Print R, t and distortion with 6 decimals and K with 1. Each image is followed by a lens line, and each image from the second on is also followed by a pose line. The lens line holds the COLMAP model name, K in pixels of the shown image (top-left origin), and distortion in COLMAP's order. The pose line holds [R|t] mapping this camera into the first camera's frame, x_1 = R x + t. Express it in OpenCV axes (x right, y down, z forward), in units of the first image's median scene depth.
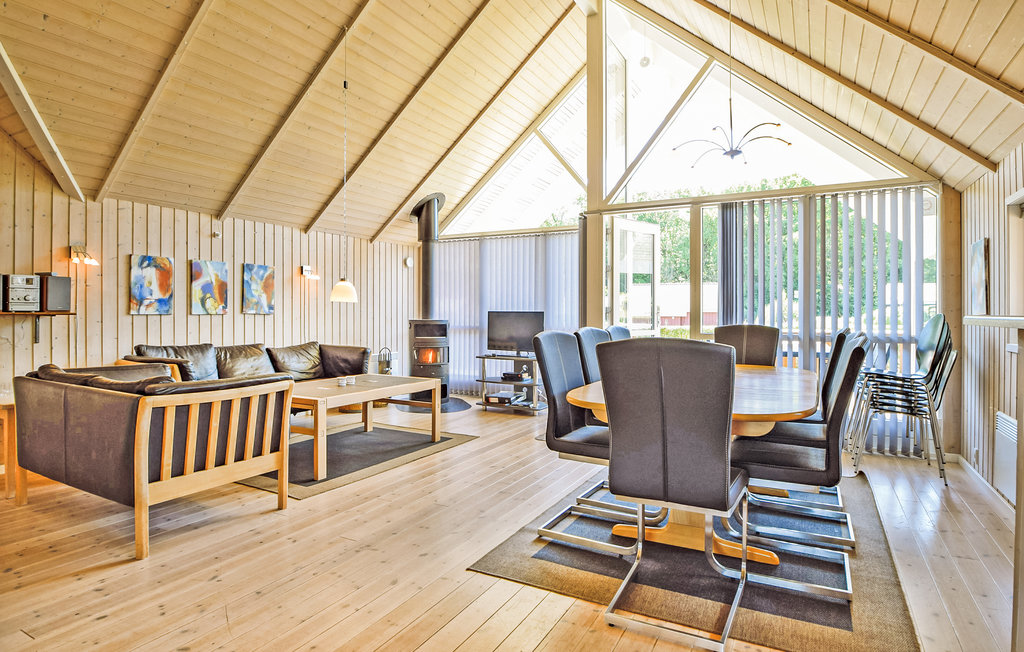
lens RADIAL K [[557.0, 0, 514.6], [0, 557.0, 306.4], [0, 0, 1]] dist [-0.021821, -0.000711]
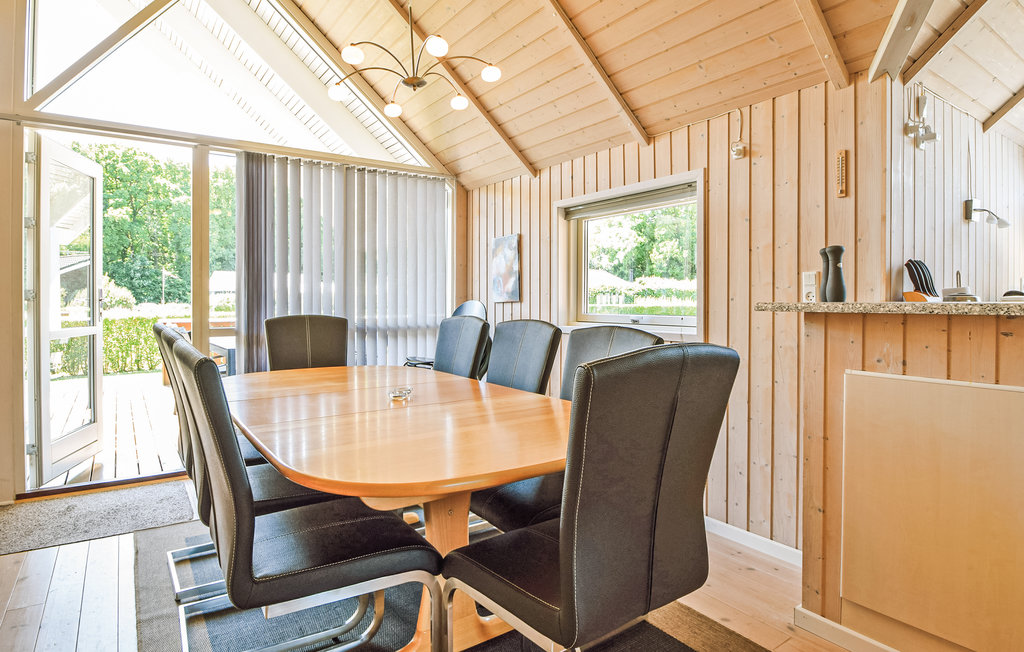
lens RADIAL K [[557.0, 0, 514.6], [0, 557.0, 306.4], [0, 0, 1]] dist [-0.021821, -0.000711]
pose [[0.438491, -0.011380, 0.898663, -0.159181], [-0.006697, 0.999851, 0.015929, 0.006673], [-0.898710, -0.013003, 0.438350, 0.409710]]
